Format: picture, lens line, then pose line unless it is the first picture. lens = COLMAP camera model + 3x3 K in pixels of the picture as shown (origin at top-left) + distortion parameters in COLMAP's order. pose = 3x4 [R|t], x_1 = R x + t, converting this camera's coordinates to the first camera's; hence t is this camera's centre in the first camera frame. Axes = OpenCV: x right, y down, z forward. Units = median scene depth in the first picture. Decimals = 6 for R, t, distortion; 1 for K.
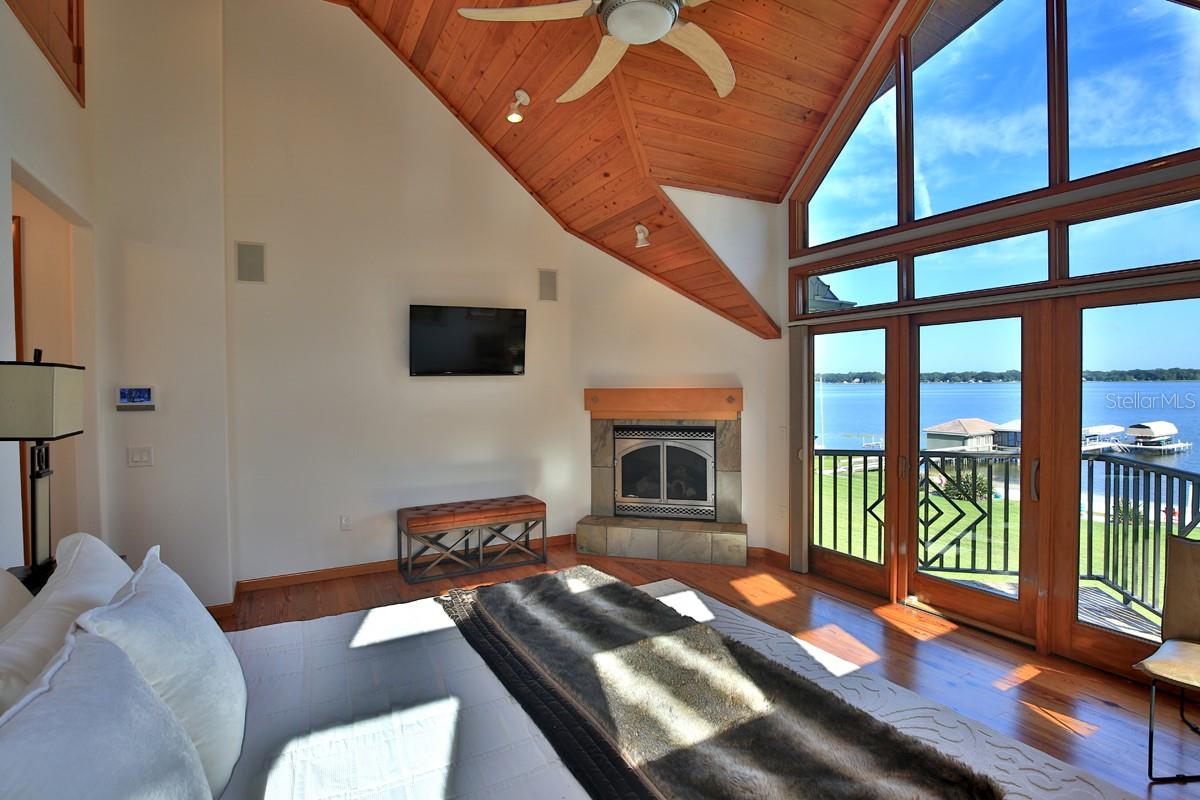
lens RADIAL K [[591.1, 0, 600.0], [0, 591.1, 400.0], [0, 0, 1]] dist [-0.000154, 0.000075]
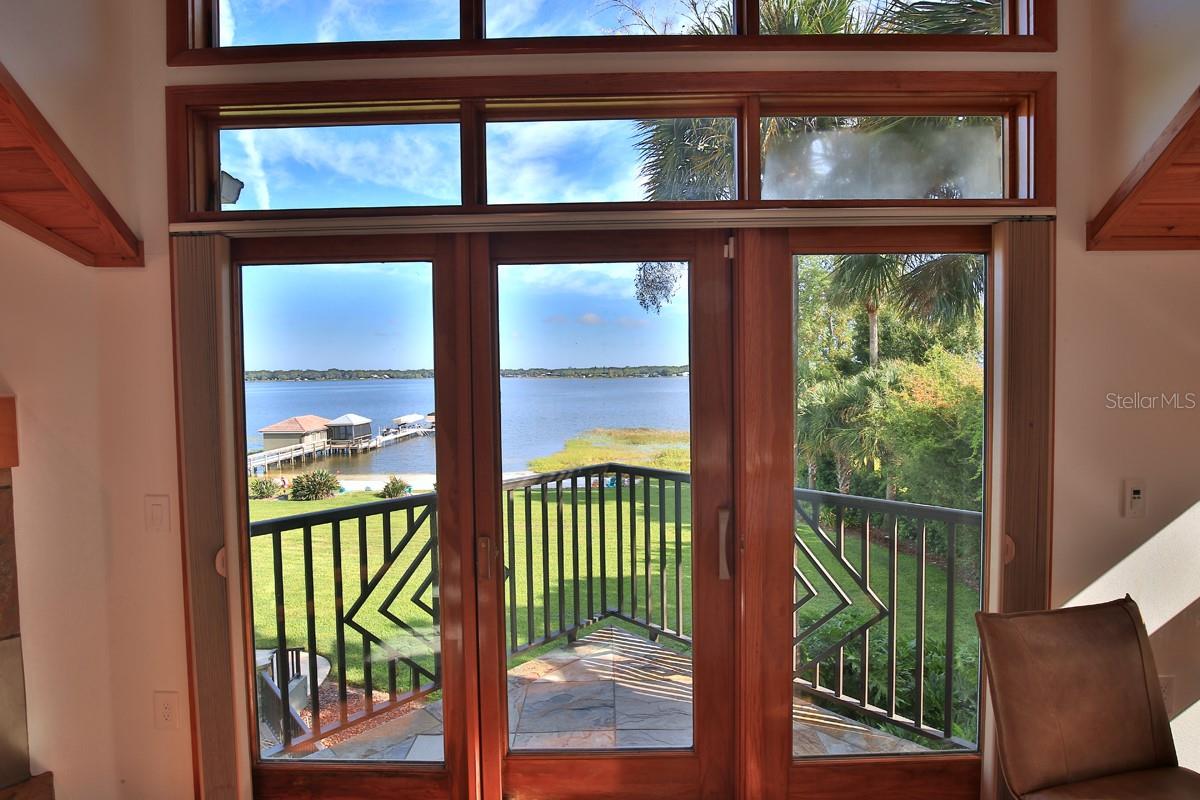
lens RADIAL K [[556.4, 0, 600.0], [0, 556.4, 400.0], [0, 0, 1]] dist [-0.055057, 0.000364]
pose [[0.484907, -0.031463, 0.874000, 0.139389], [0.032273, 0.999316, 0.018068, -0.013774], [-0.873970, 0.019446, 0.485591, 0.549883]]
